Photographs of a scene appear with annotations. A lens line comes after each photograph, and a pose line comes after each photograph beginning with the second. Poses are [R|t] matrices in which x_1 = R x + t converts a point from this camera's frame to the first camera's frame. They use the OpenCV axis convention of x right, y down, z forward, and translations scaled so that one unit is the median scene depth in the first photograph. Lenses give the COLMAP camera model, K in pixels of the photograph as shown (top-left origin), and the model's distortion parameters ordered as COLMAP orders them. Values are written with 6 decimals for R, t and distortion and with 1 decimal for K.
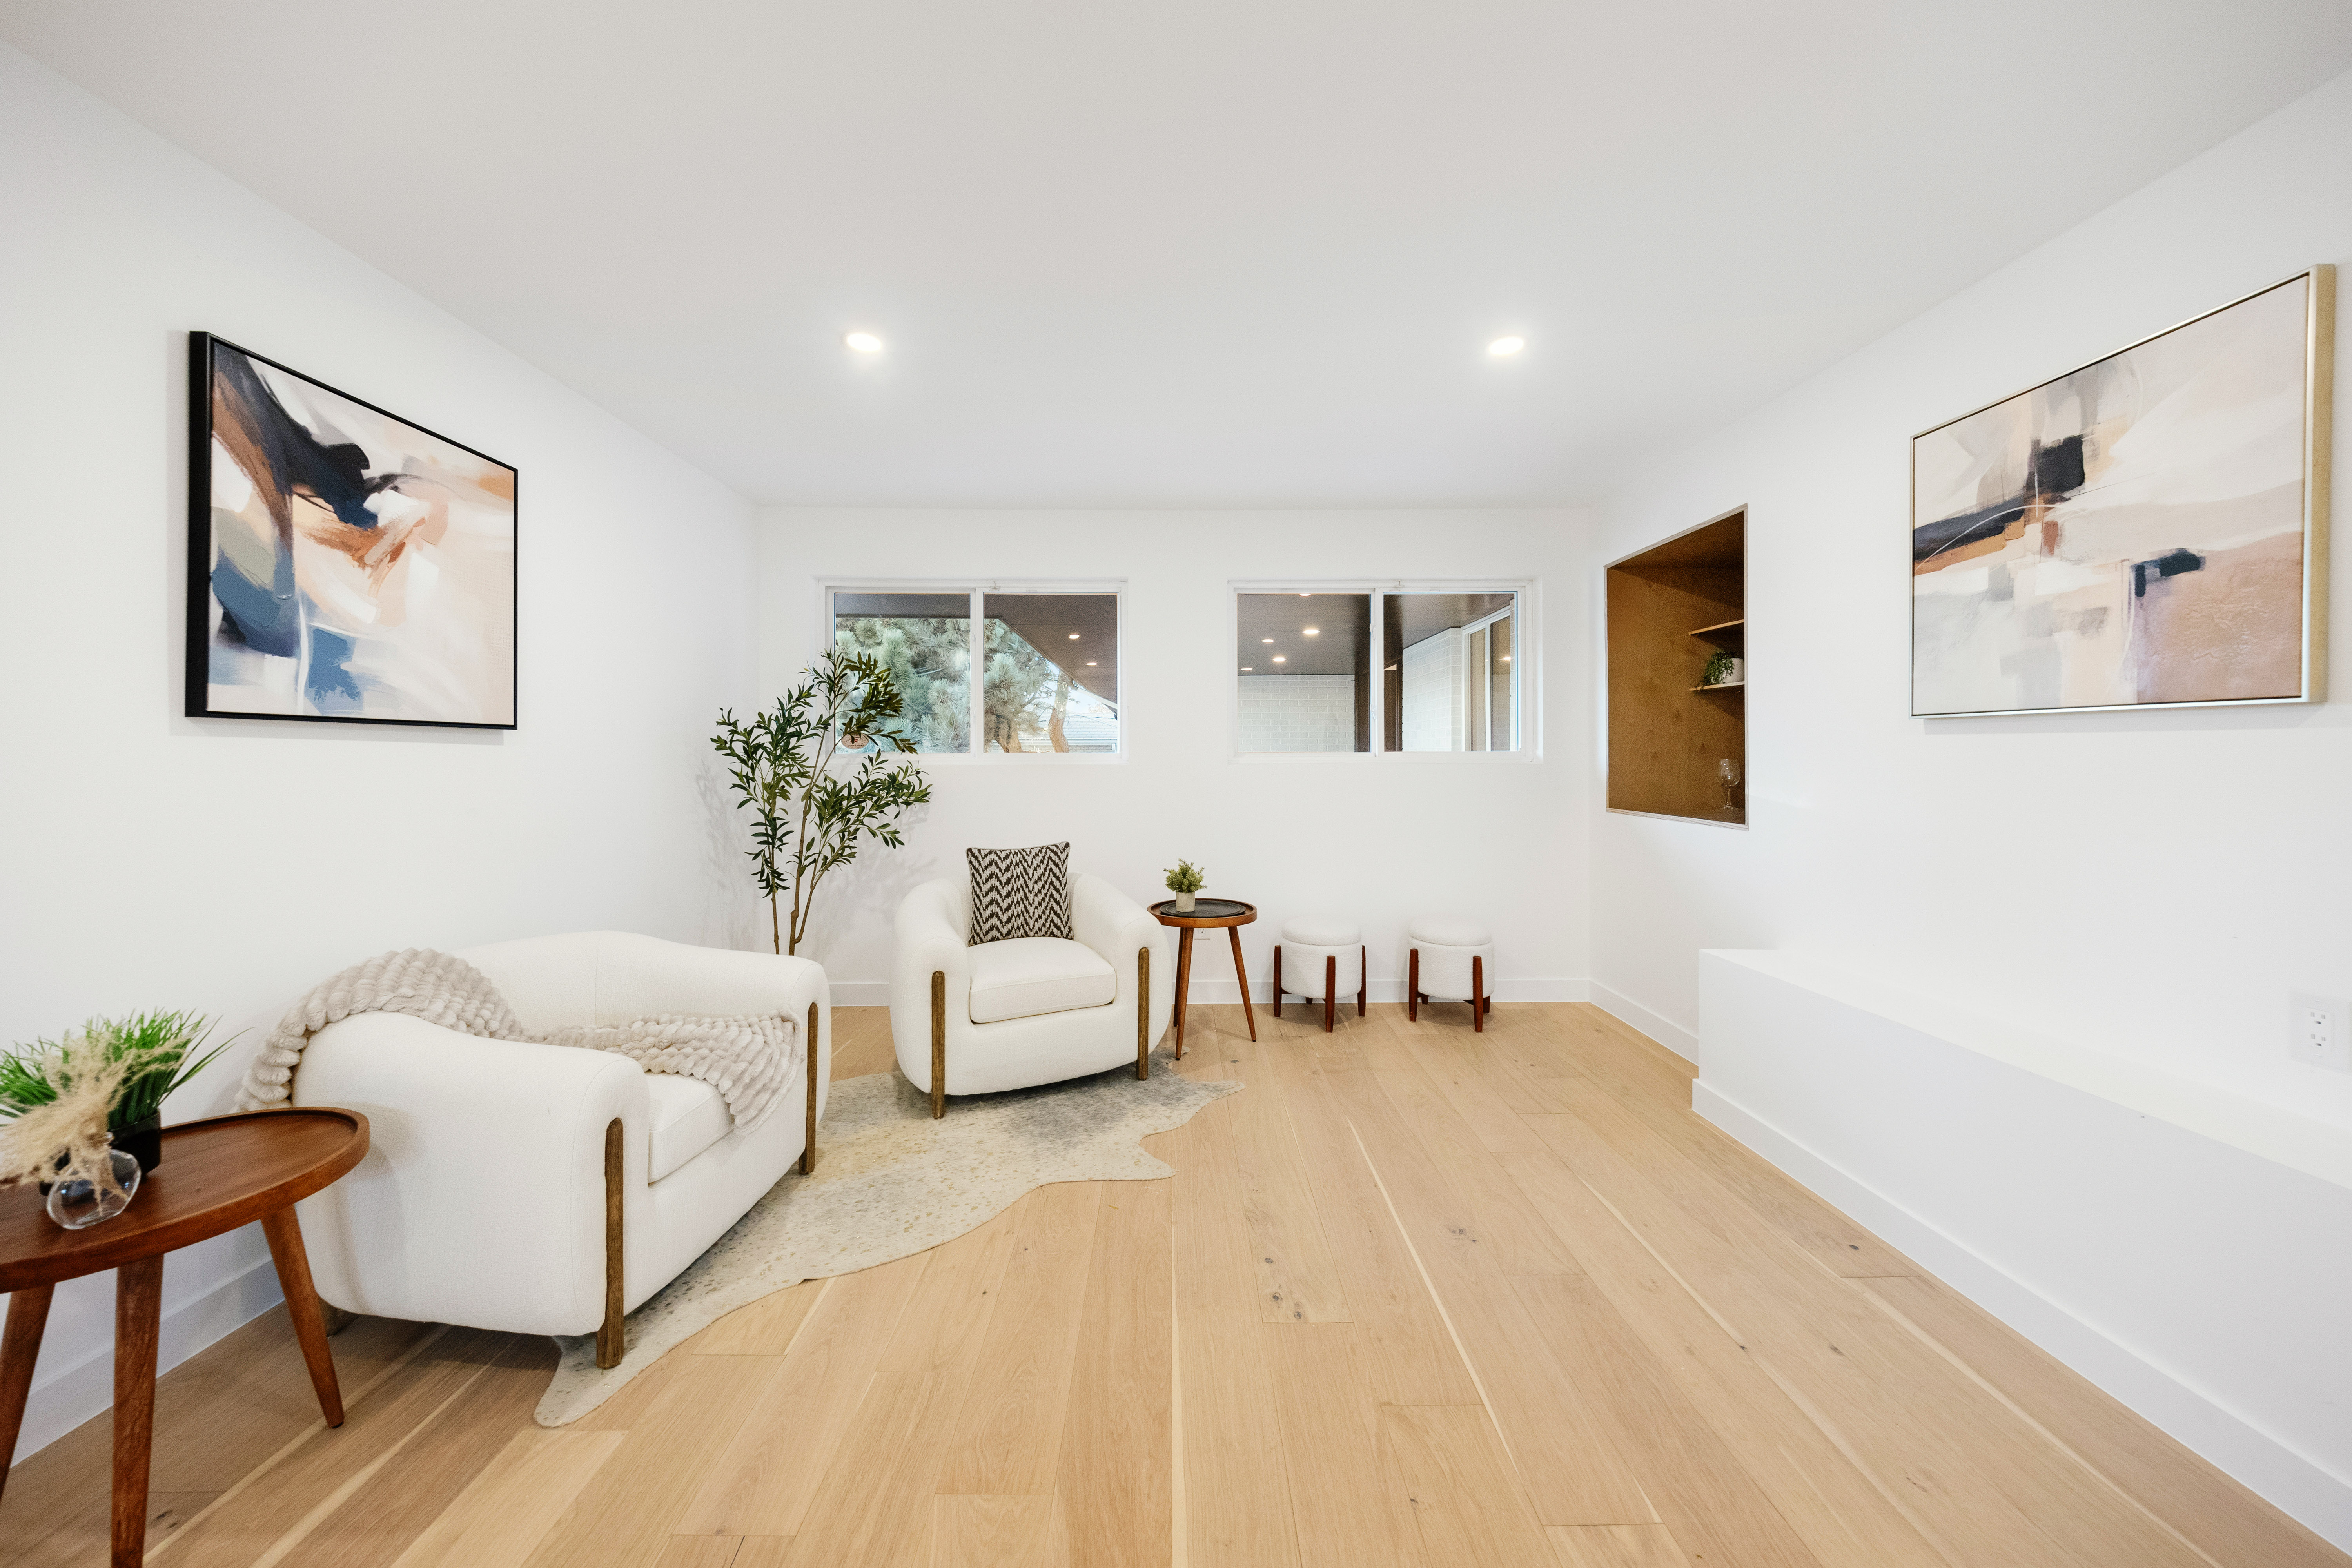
lens RADIAL K [[804.4, 0, 1183.5], [0, 804.4, 755.0], [0, 0, 1]] dist [0.001029, 0.000140]
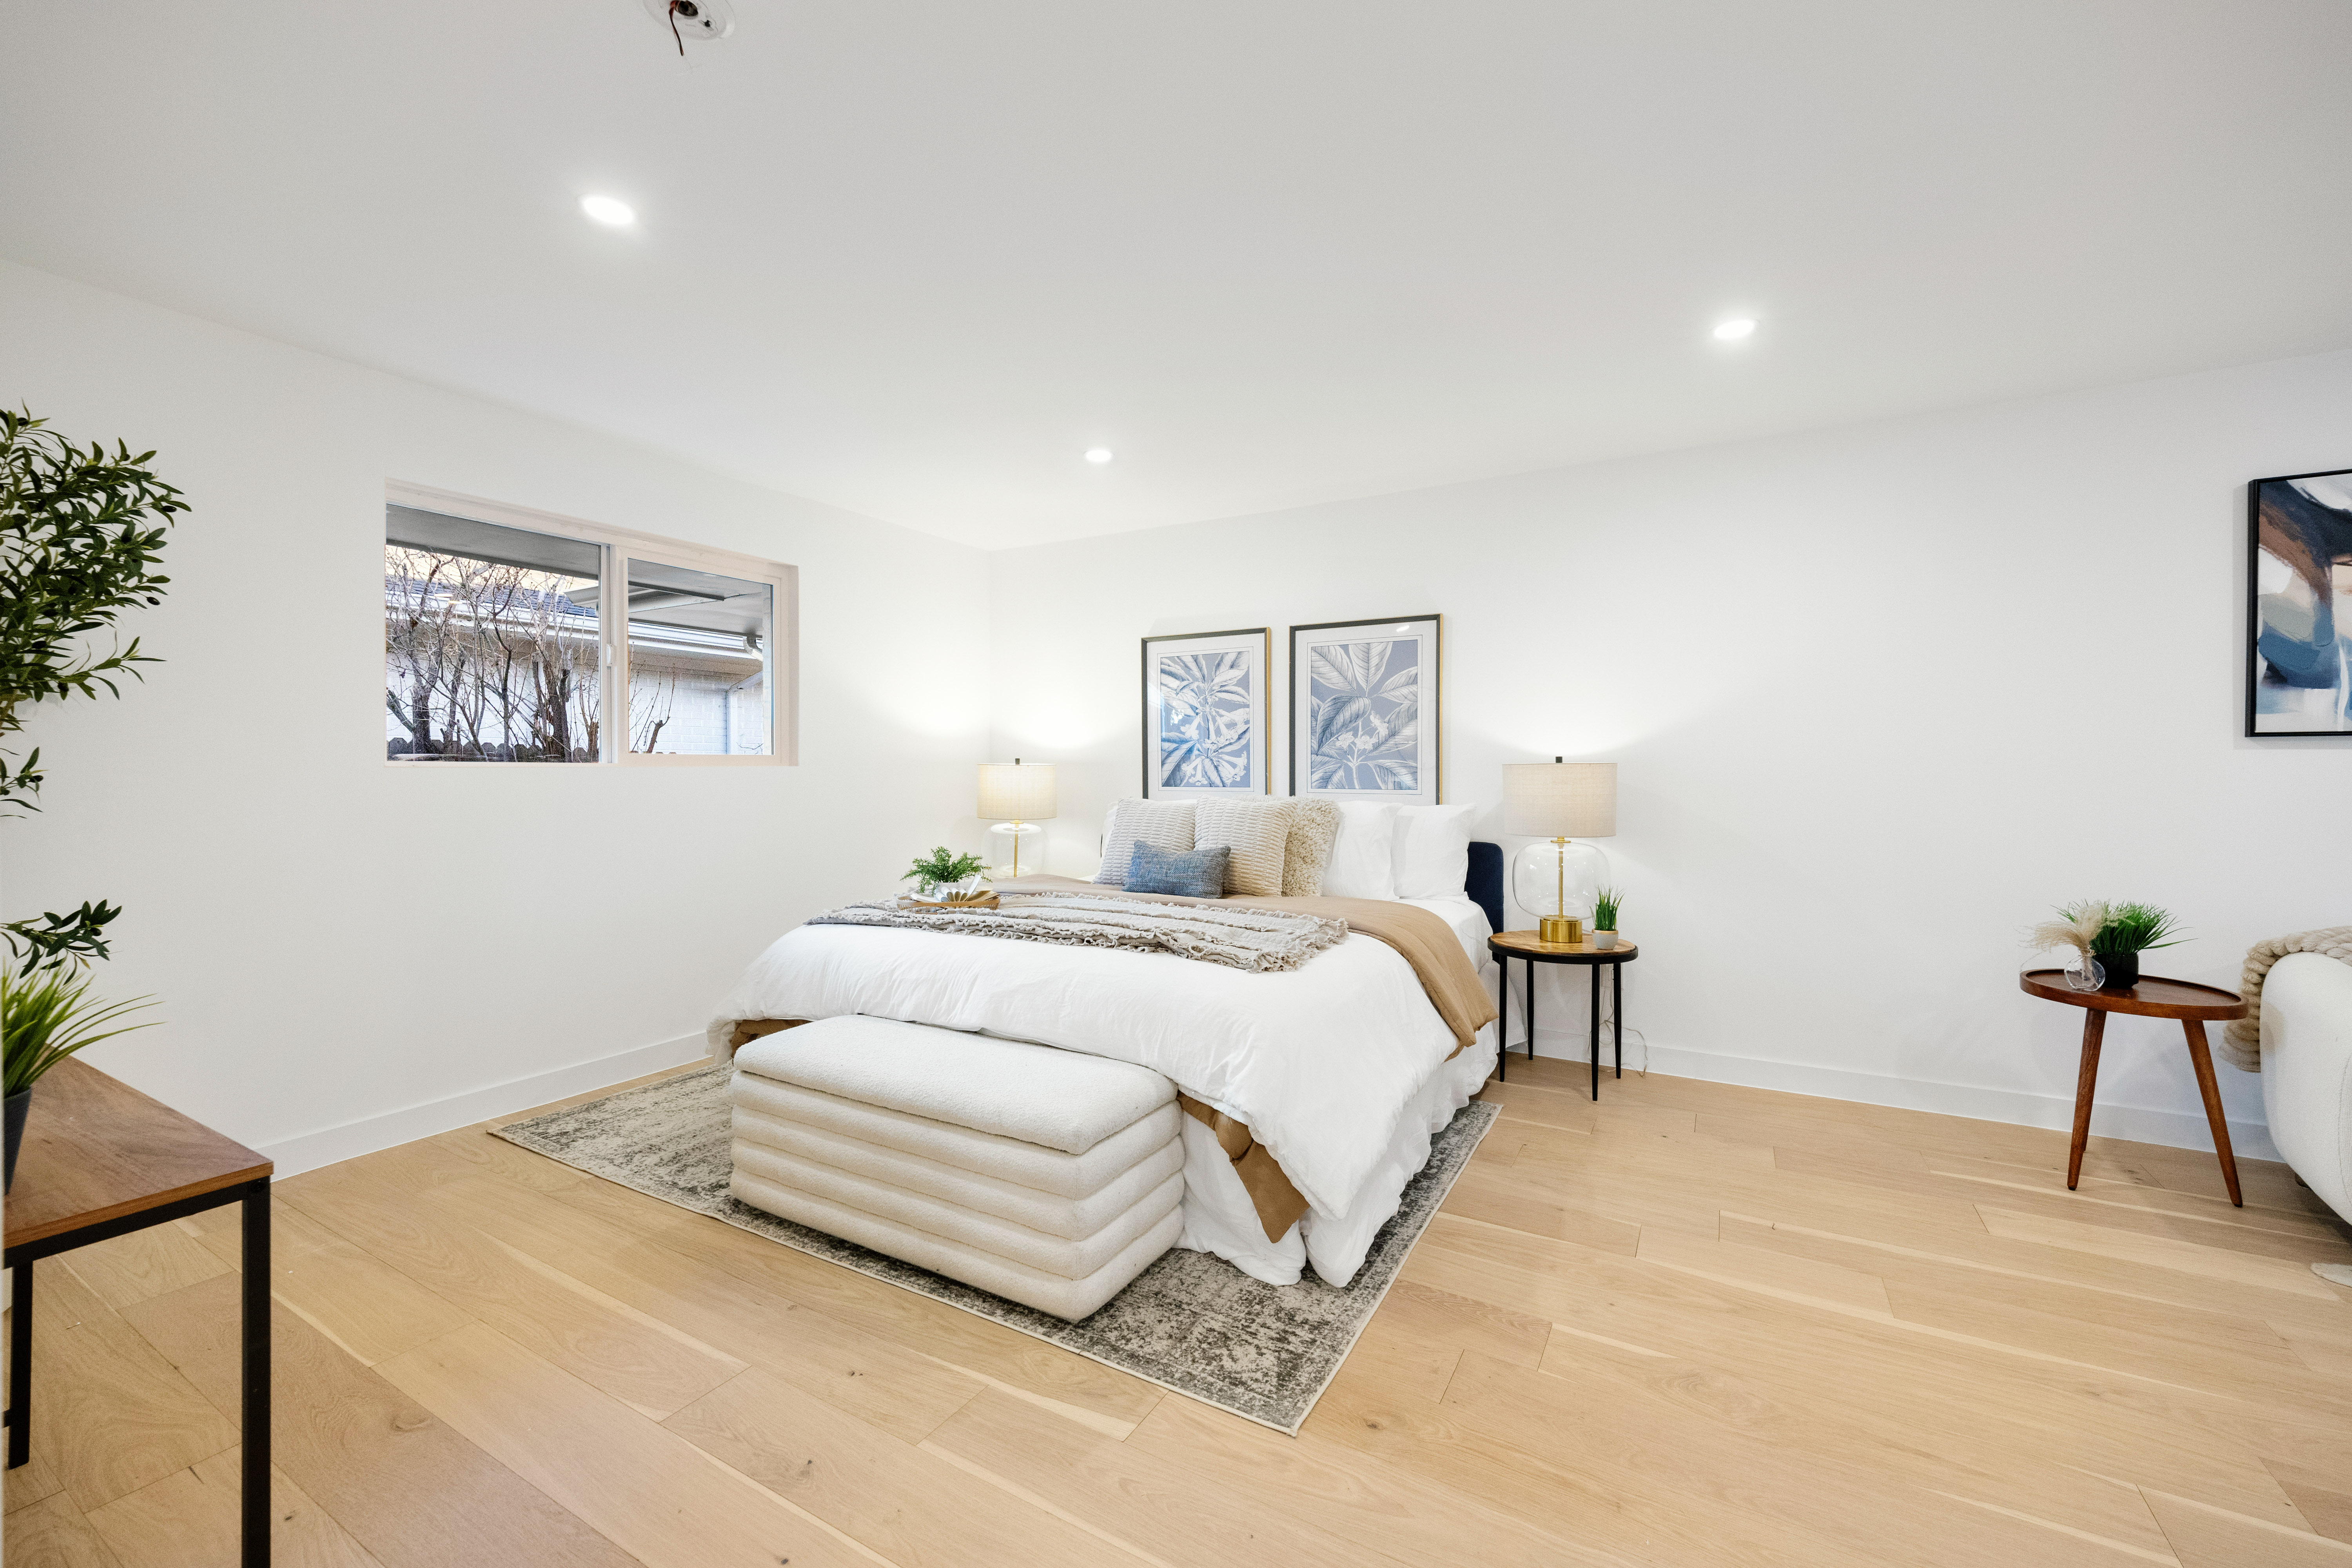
lens RADIAL K [[946.6, 0, 1164.4], [0, 946.6, 773.6], [0, 0, 1]] dist [-0.005453, 0.001292]
pose [[-0.517234, 0.008024, -0.855806, 1.234117], [0.005384, 0.999967, 0.006122, -0.000207], [0.855827, -0.001441, -0.517260, 0.157341]]
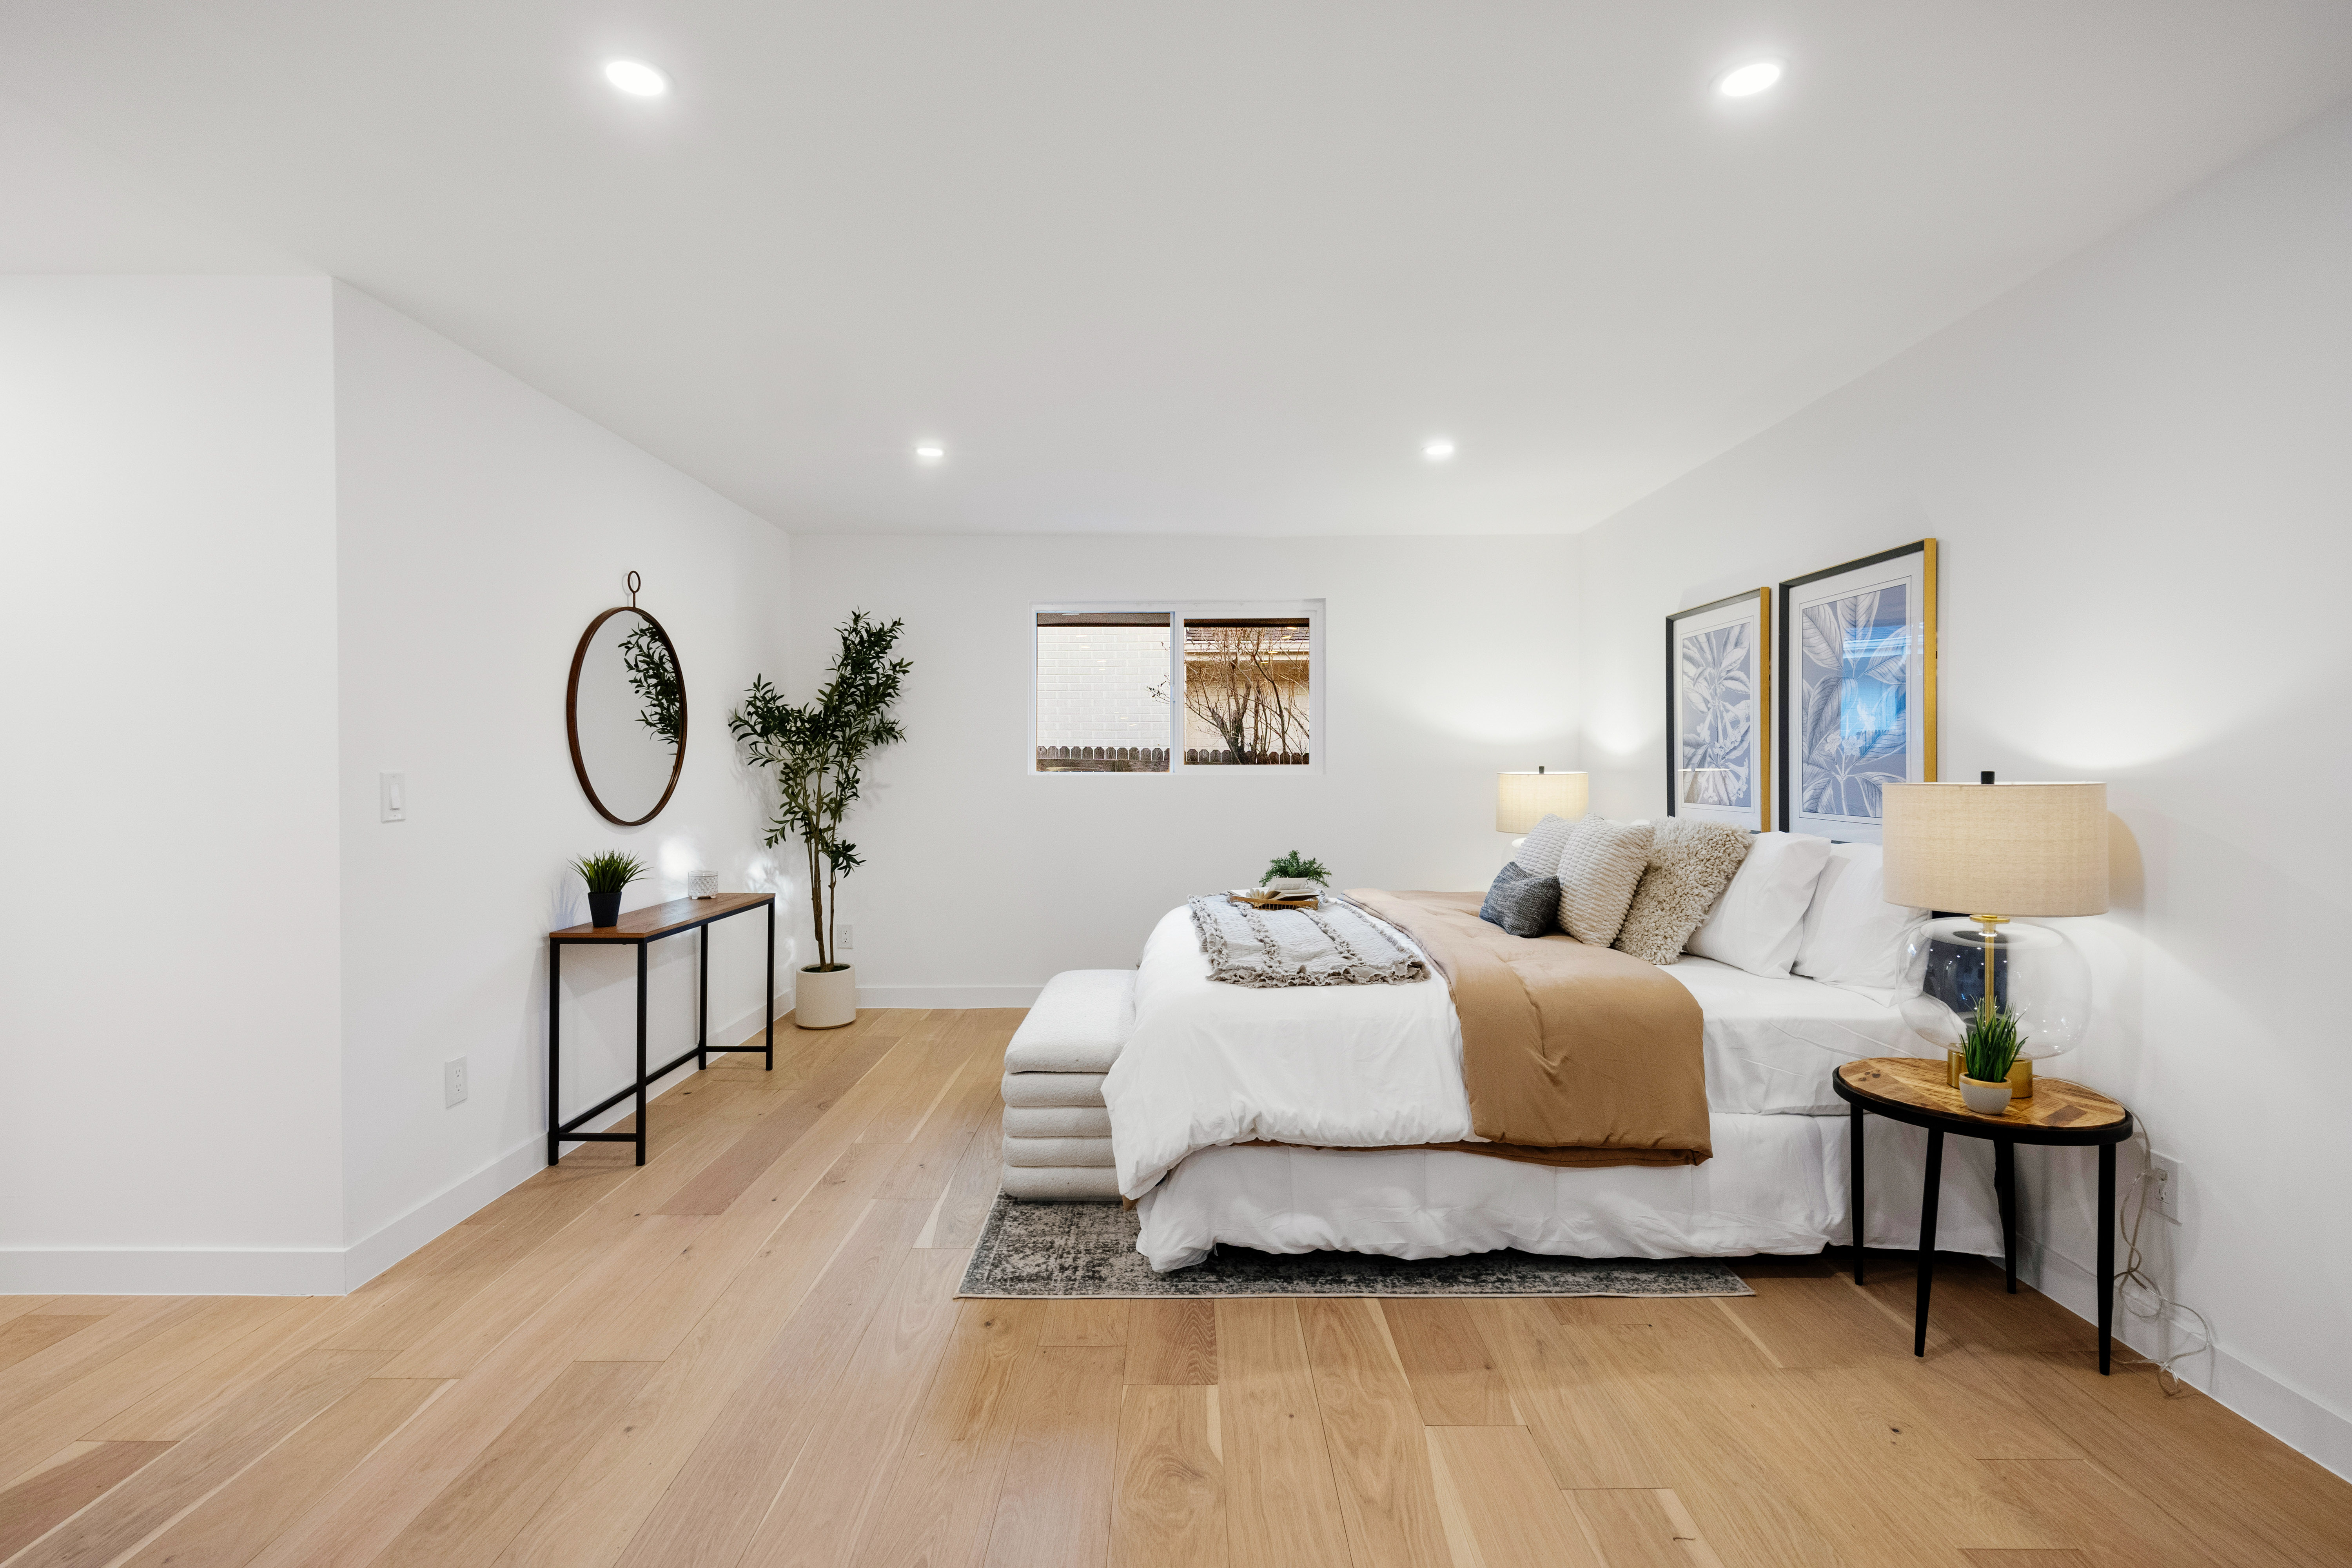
lens RADIAL K [[1067.5, 0, 1183.4], [0, 1067.5, 789.9], [0, 0, 1]] dist [0.002268, -0.000199]
pose [[-0.999917, 0.000652, 0.012861, 0.027674], [0.000940, 0.999749, 0.022368, -0.028611], [-0.012843, 0.022378, -0.999667, 1.175591]]
